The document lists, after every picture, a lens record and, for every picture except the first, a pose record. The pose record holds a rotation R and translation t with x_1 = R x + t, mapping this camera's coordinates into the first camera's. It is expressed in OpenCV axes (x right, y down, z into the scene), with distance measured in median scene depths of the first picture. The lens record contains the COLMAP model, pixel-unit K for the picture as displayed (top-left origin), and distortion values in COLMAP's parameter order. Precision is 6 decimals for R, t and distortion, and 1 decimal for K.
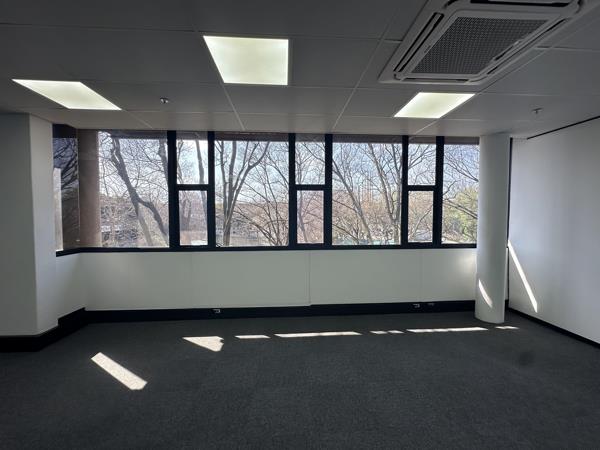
lens RADIAL K [[245.0, 0, 300.0], [0, 245.0, 225.0], [0, 0, 1]] dist [-0.034369, 0.000026]
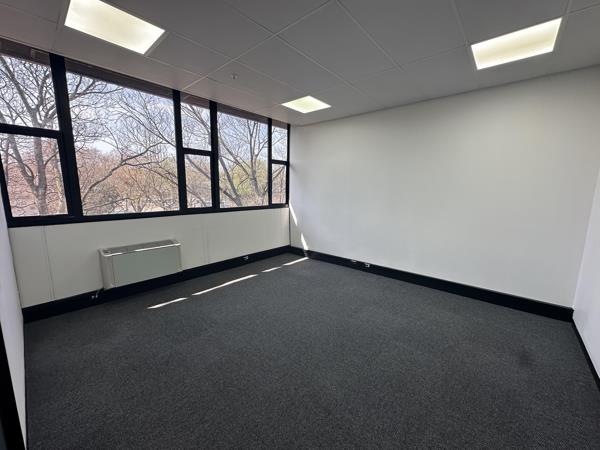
lens RADIAL K [[245.0, 0, 300.0], [0, 245.0, 225.0], [0, 0, 1]] dist [-0.034369, 0.000026]
pose [[0.693854, -0.089778, 0.714498, -0.412775], [-0.011471, 0.990694, 0.135622, 0.003465], [-0.720024, -0.102298, 0.686367, -0.028484]]
